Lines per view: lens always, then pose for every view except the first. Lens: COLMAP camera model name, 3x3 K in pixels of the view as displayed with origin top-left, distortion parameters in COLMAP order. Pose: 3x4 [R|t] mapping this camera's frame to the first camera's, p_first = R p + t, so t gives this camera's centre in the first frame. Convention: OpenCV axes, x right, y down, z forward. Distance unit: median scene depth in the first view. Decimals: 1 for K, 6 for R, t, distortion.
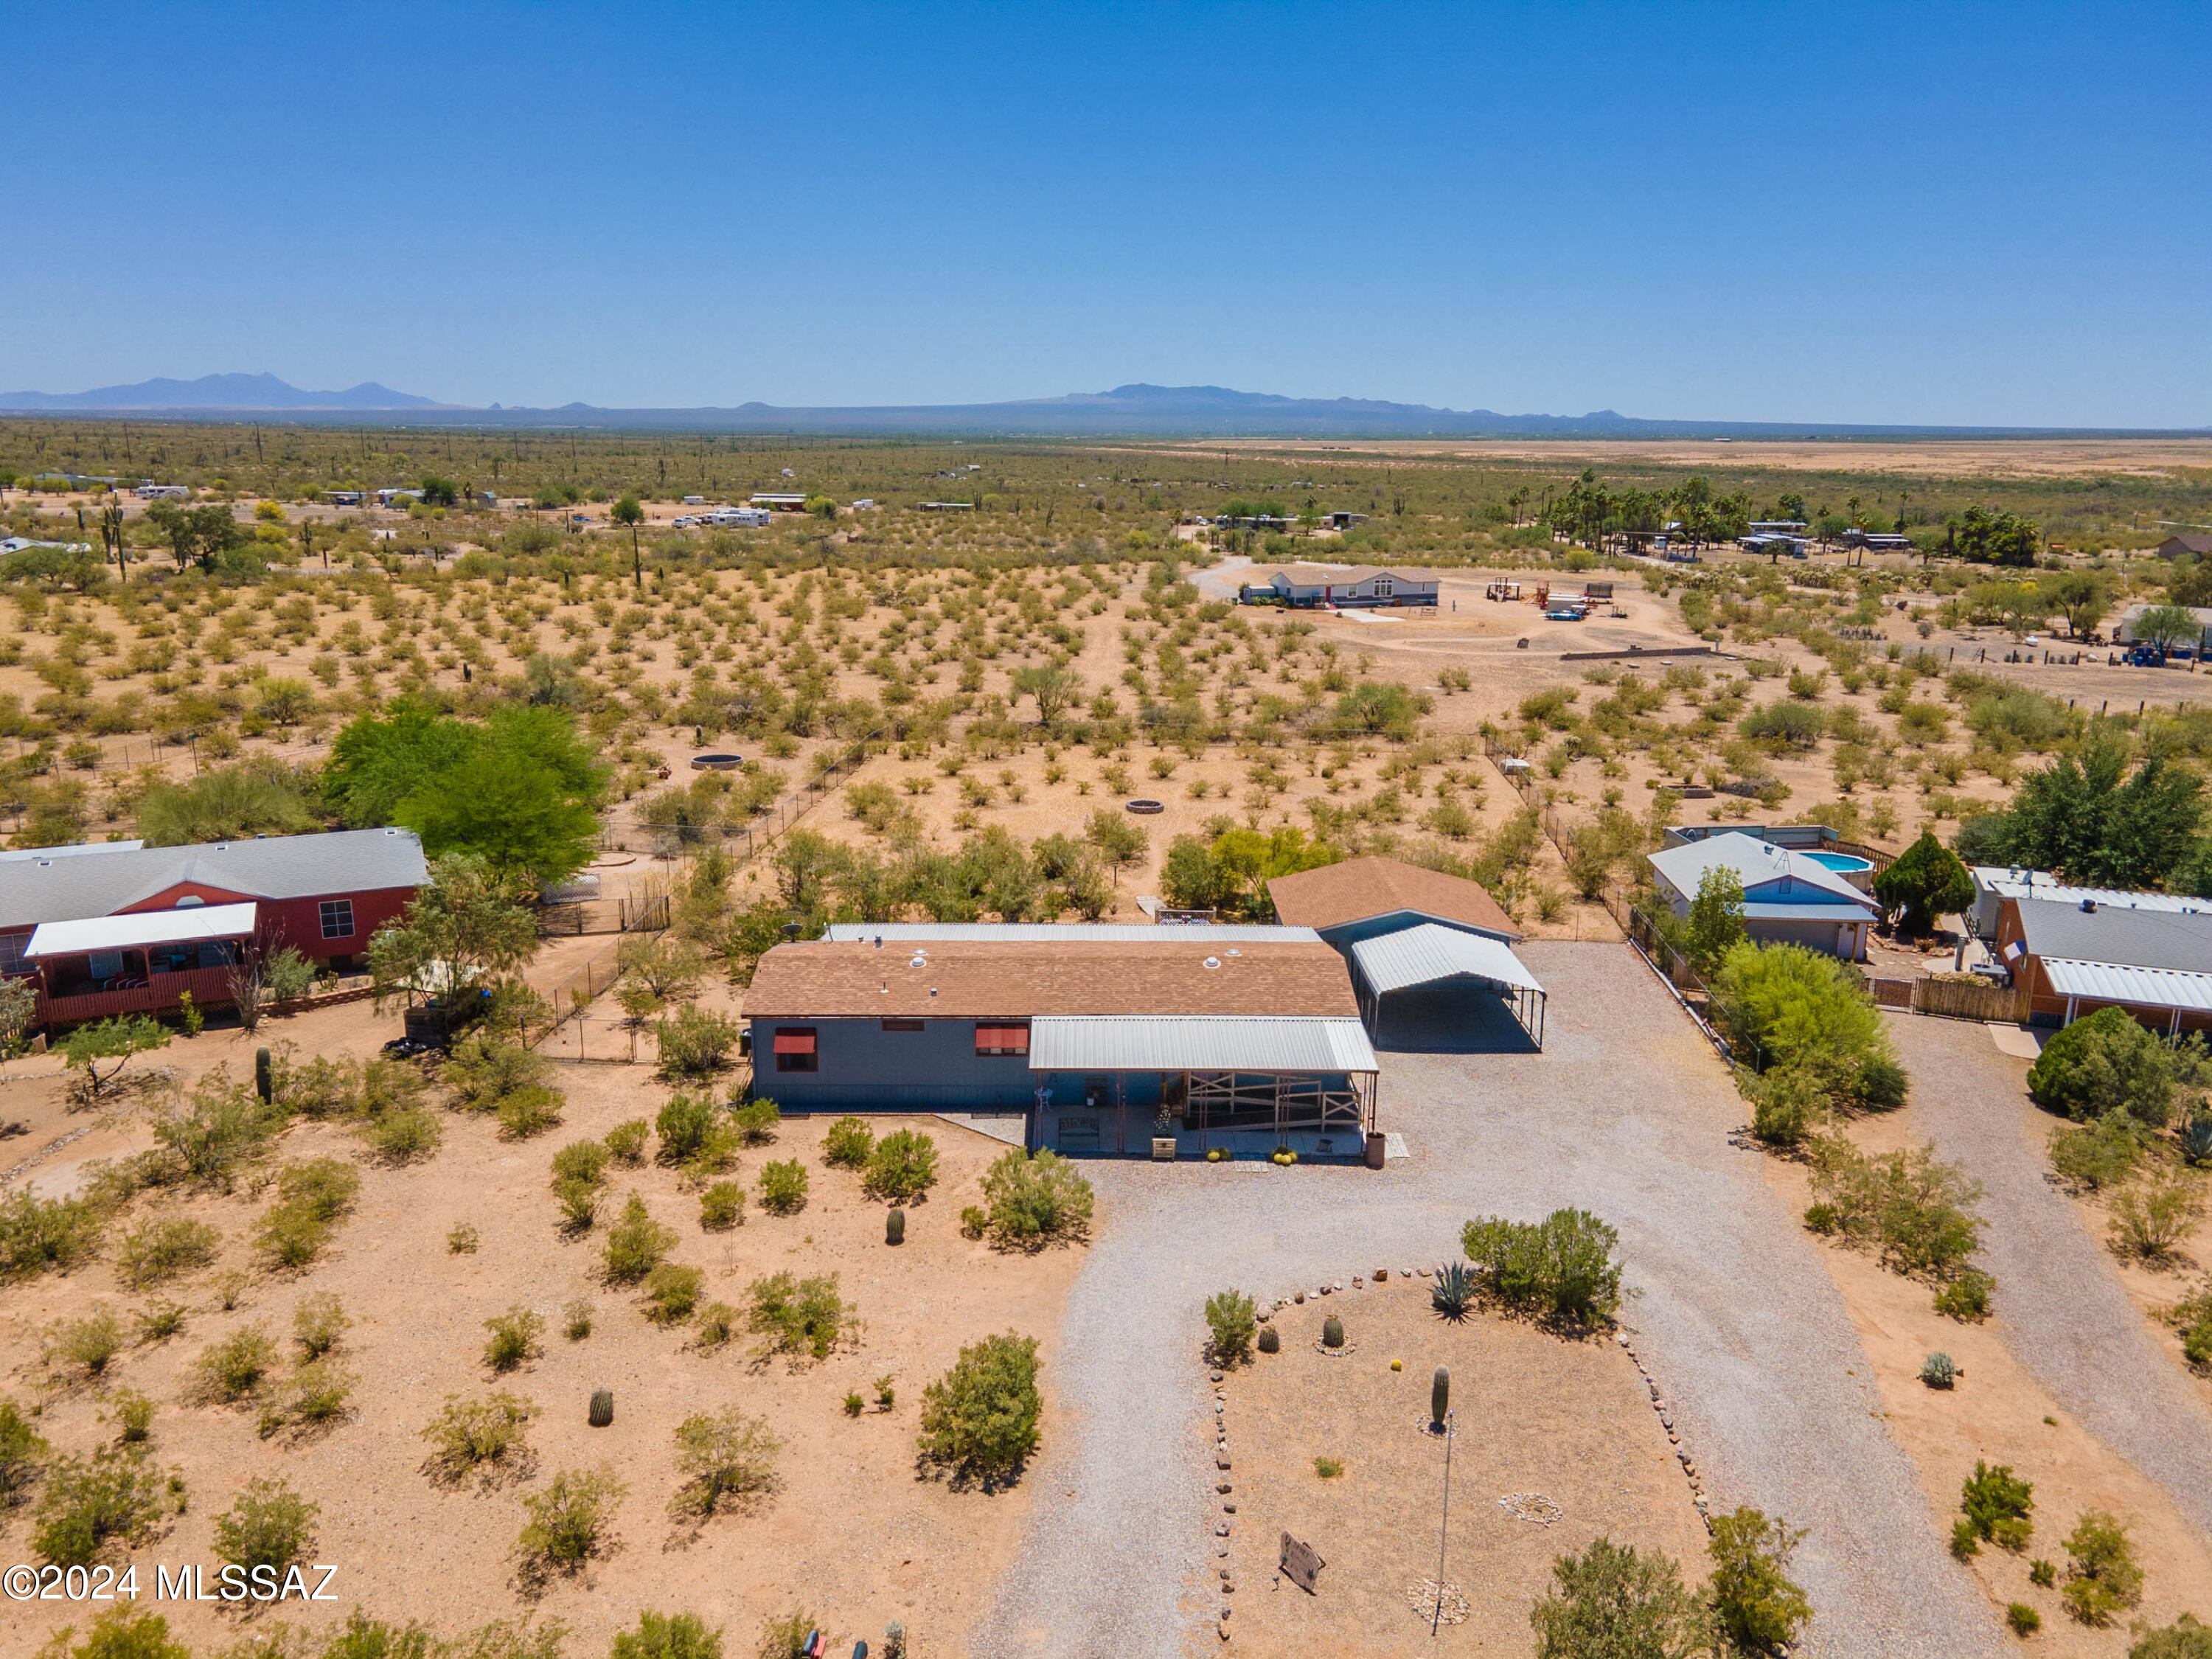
lens RADIAL K [[1617.0, 0, 1106.0], [0, 1617.0, 829.5], [0, 0, 1]] dist [0.020895, 0.042784]
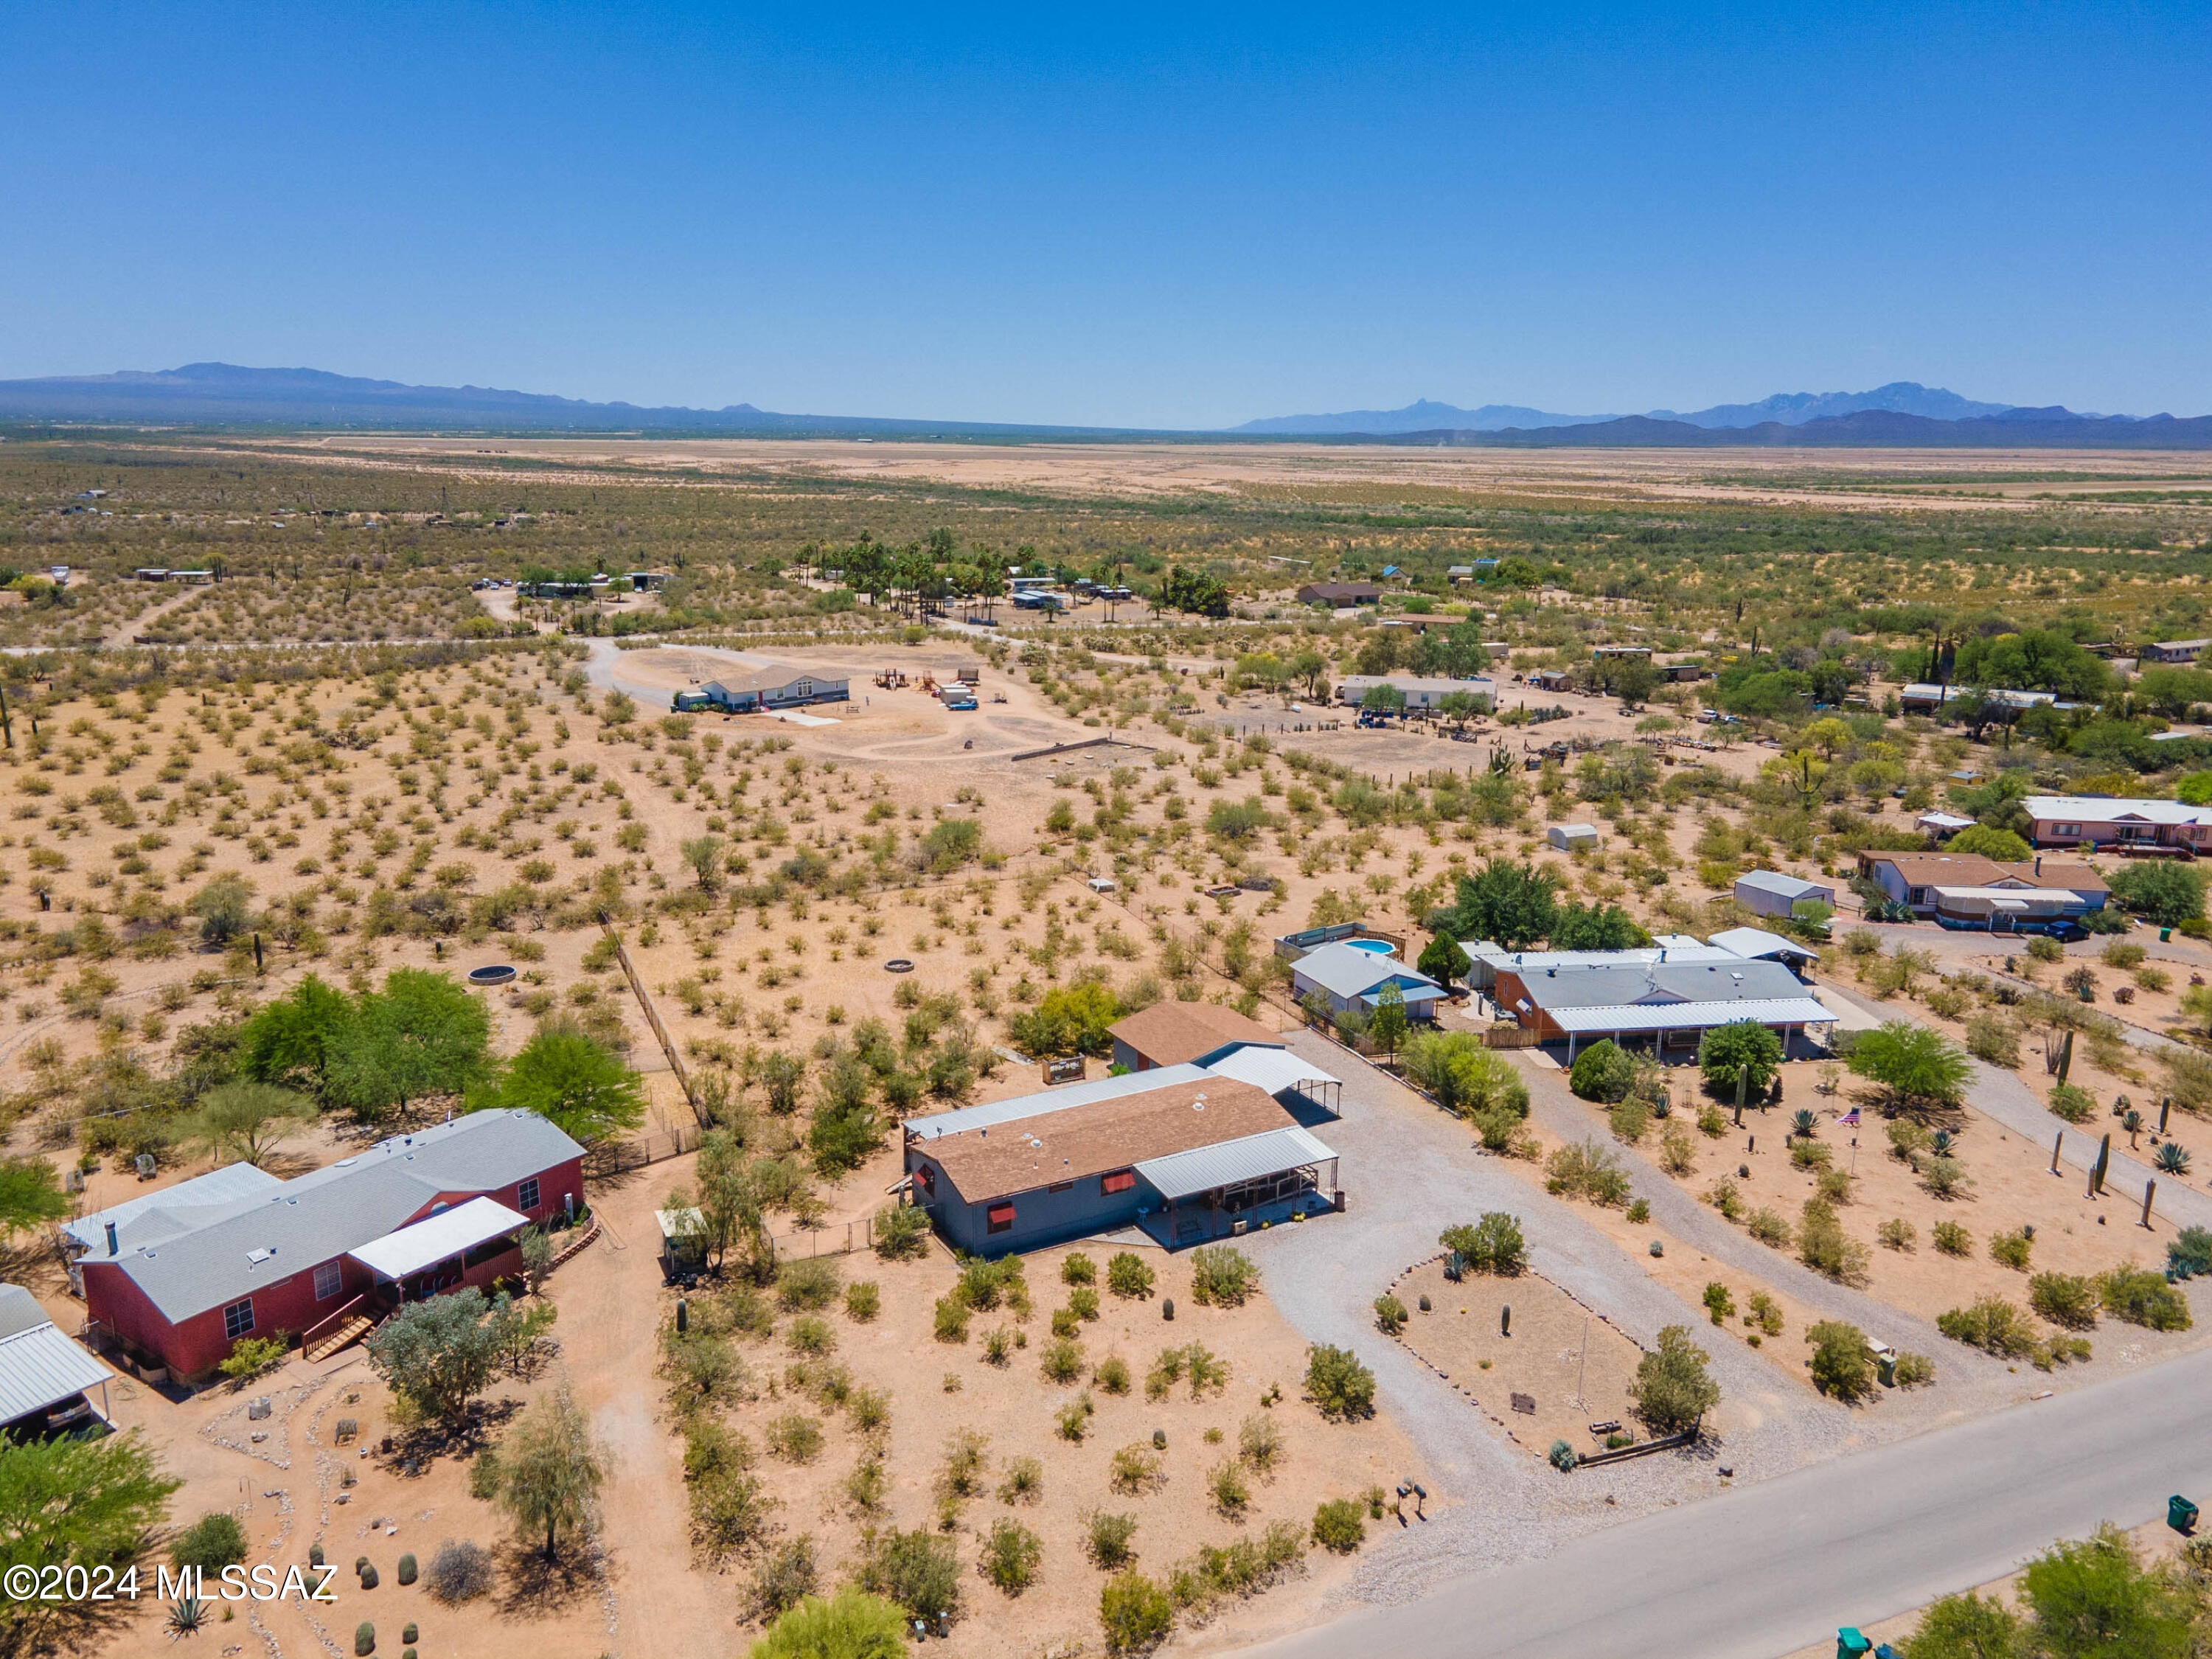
lens RADIAL K [[1617.0, 0, 1106.0], [0, 1617.0, 829.5], [0, 0, 1]] dist [0.020895, 0.042784]
pose [[0.875724, -0.111230, 0.469825, -0.698405], [0.108959, 0.993527, 0.032122, -0.239152], [-0.470357, 0.023062, 0.882175, -0.365648]]
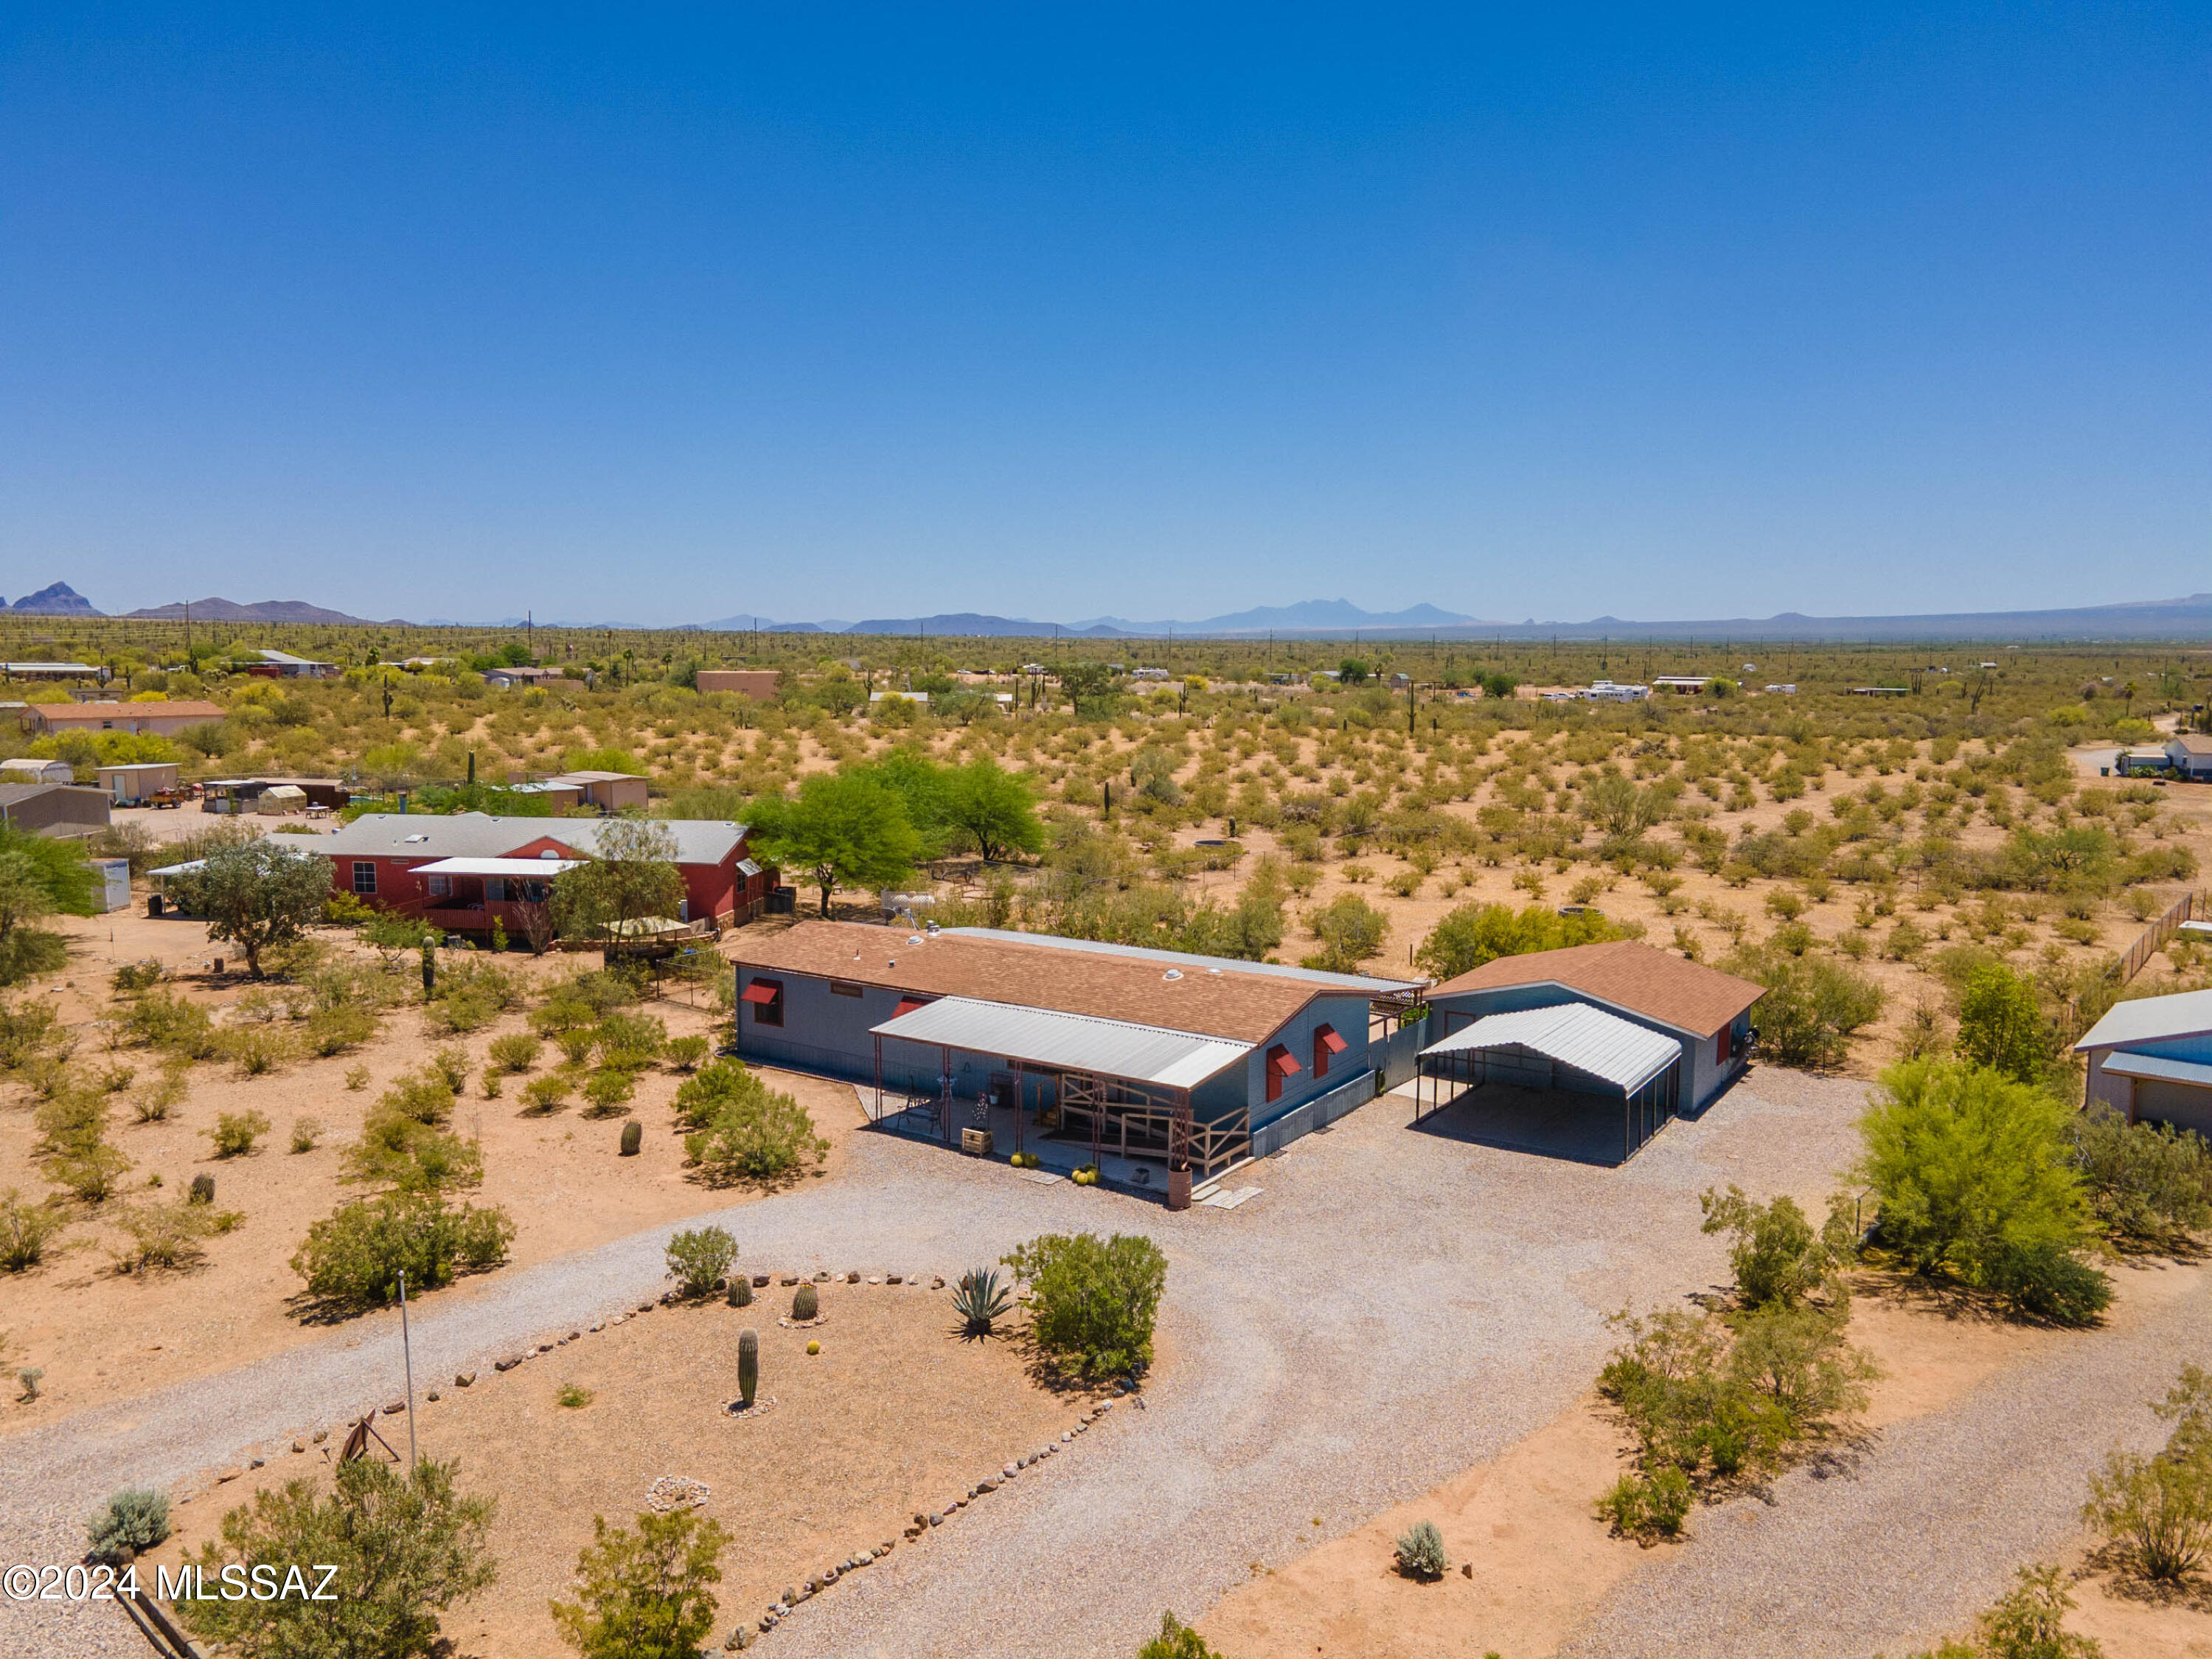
lens RADIAL K [[1617.0, 0, 1106.0], [0, 1617.0, 829.5], [0, 0, 1]] dist [0.020895, 0.042784]
pose [[0.824299, 0.060148, -0.562951, 0.487929], [-0.130624, 0.987718, -0.085734, 0.079111], [0.550880, 0.144205, 0.822032, 0.239189]]
